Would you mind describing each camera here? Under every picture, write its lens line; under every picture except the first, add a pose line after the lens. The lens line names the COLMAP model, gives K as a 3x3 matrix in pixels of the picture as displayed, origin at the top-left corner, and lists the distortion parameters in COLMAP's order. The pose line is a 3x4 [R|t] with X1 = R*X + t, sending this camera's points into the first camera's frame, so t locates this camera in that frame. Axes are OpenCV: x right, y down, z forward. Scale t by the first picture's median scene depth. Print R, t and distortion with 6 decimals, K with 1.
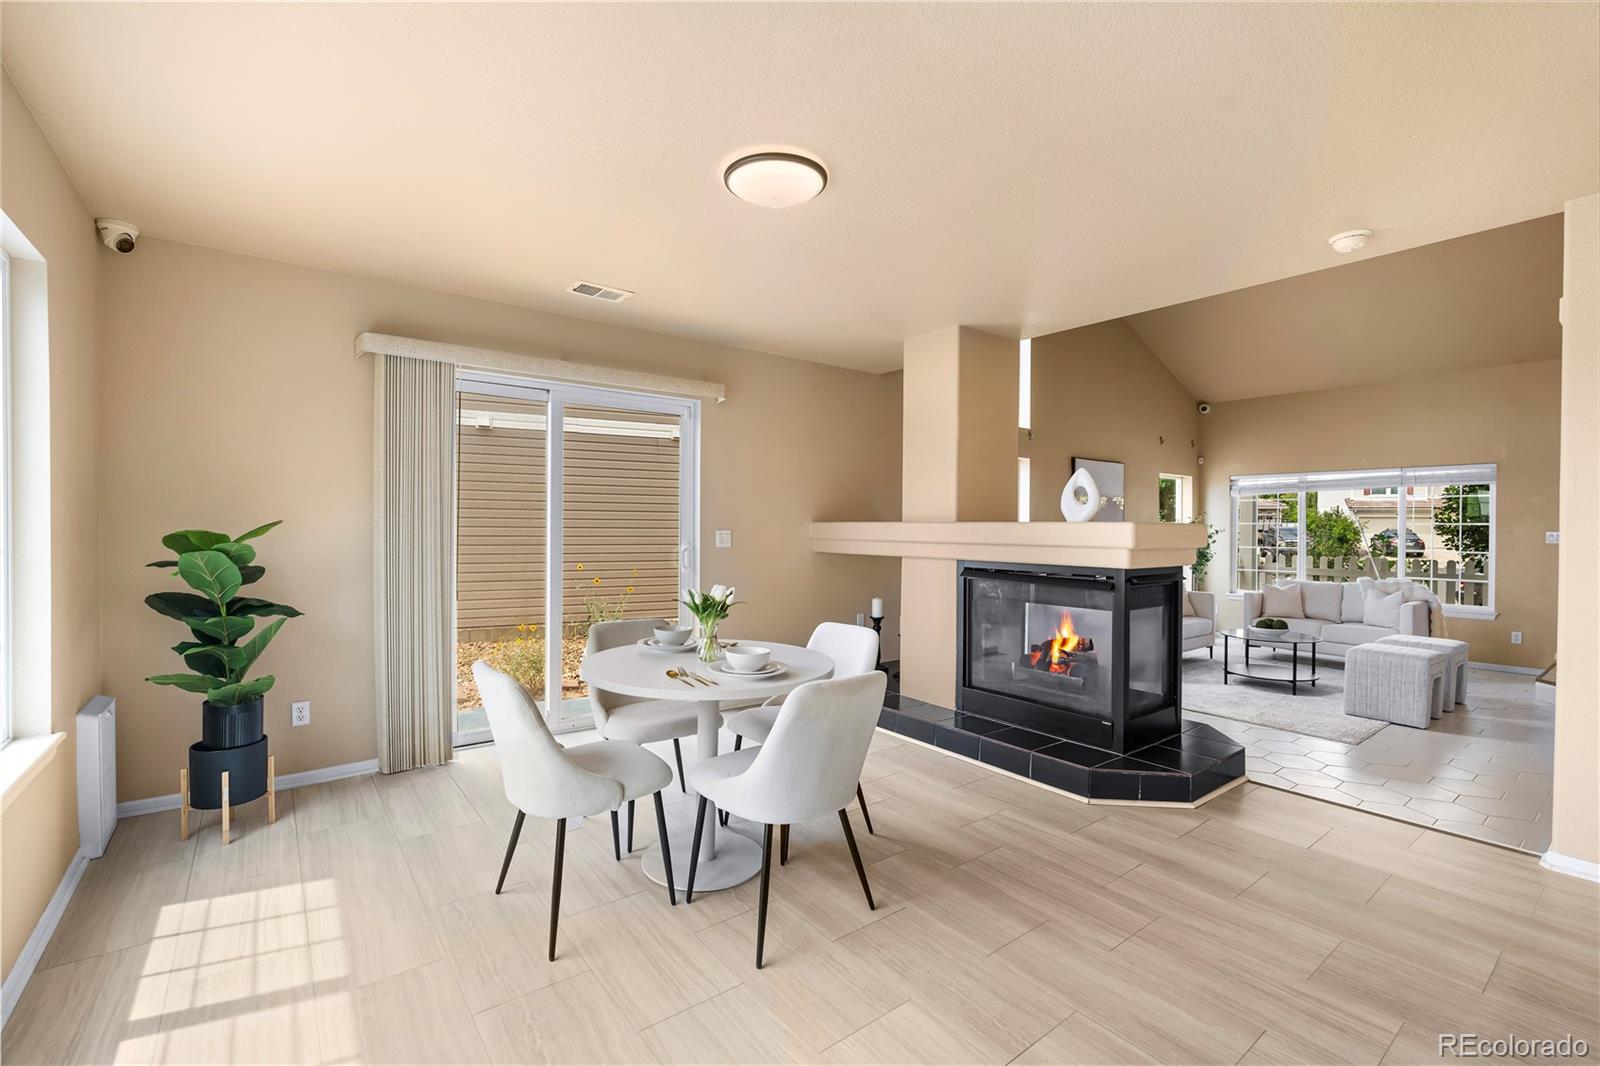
lens RADIAL K [[697.8, 0, 796.6], [0, 697.8, 531.9], [0, 0, 1]] dist [-0.003301, 0.000327]
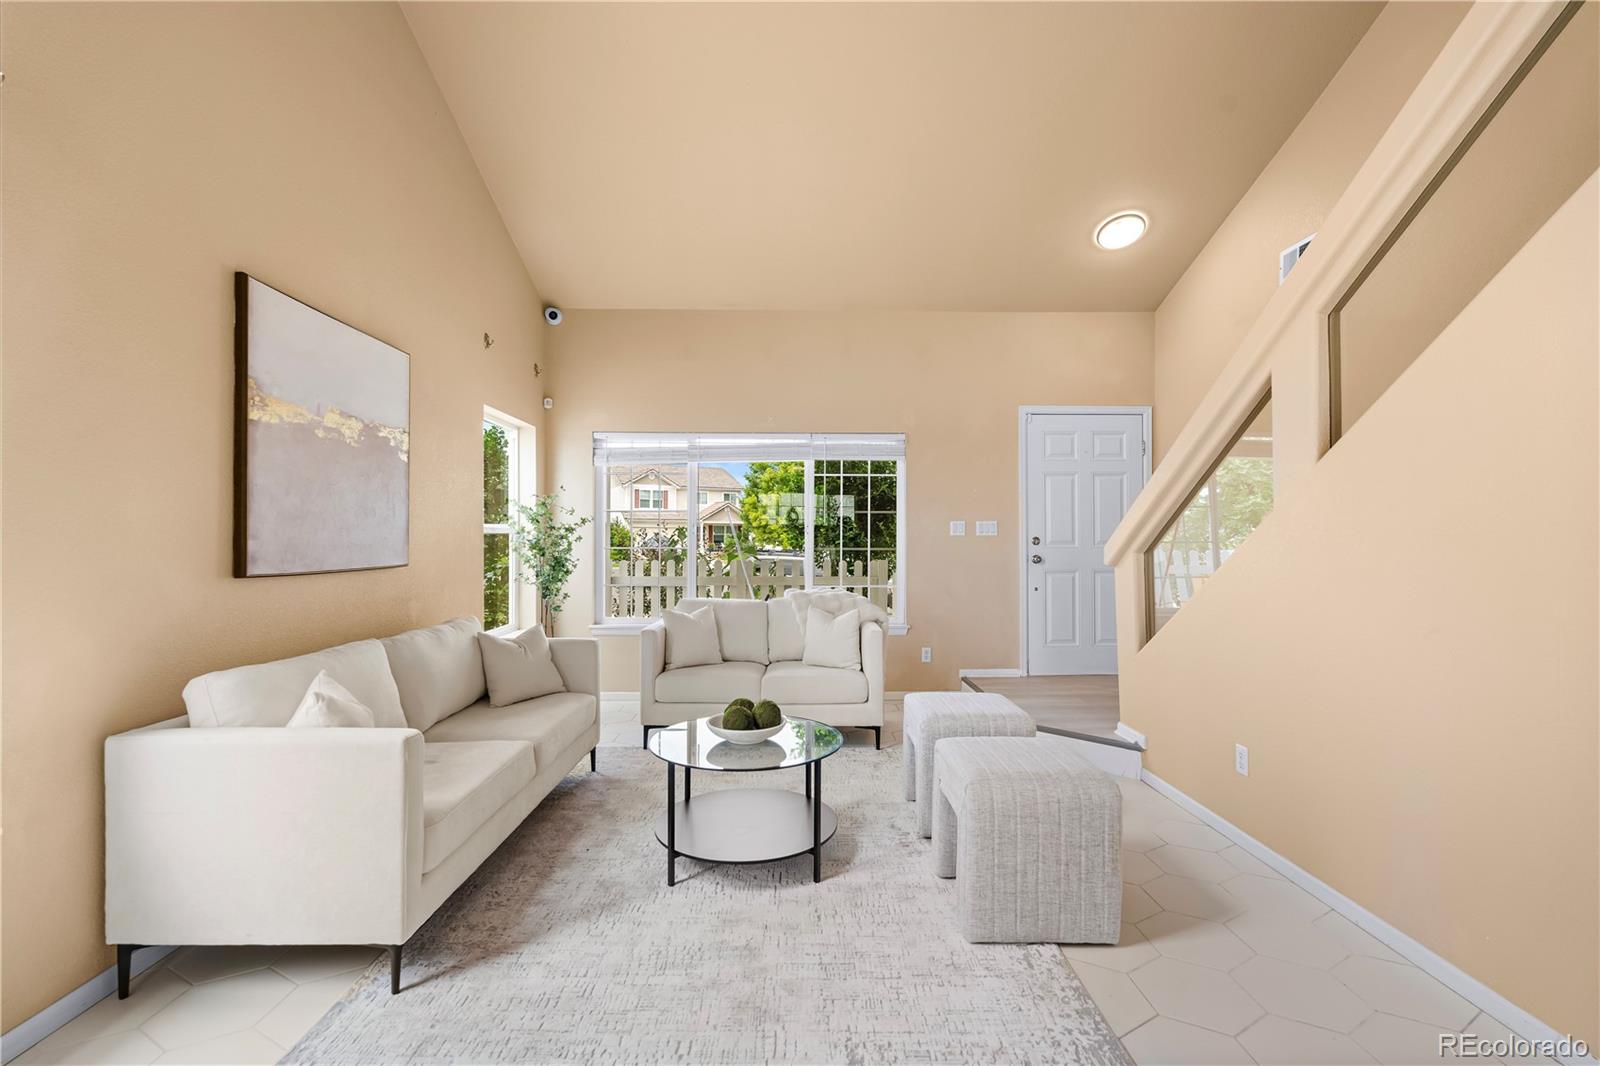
lens RADIAL K [[697.8, 0, 801.2], [0, 697.8, 535.4], [0, 0, 1]] dist [-0.003301, 0.000327]
pose [[0.591906, -0.000005, 0.806007, 0.272501], [0.009342, 0.999933, -0.006854, 0.017825], [-0.805953, 0.011587, 0.591867, 0.564690]]
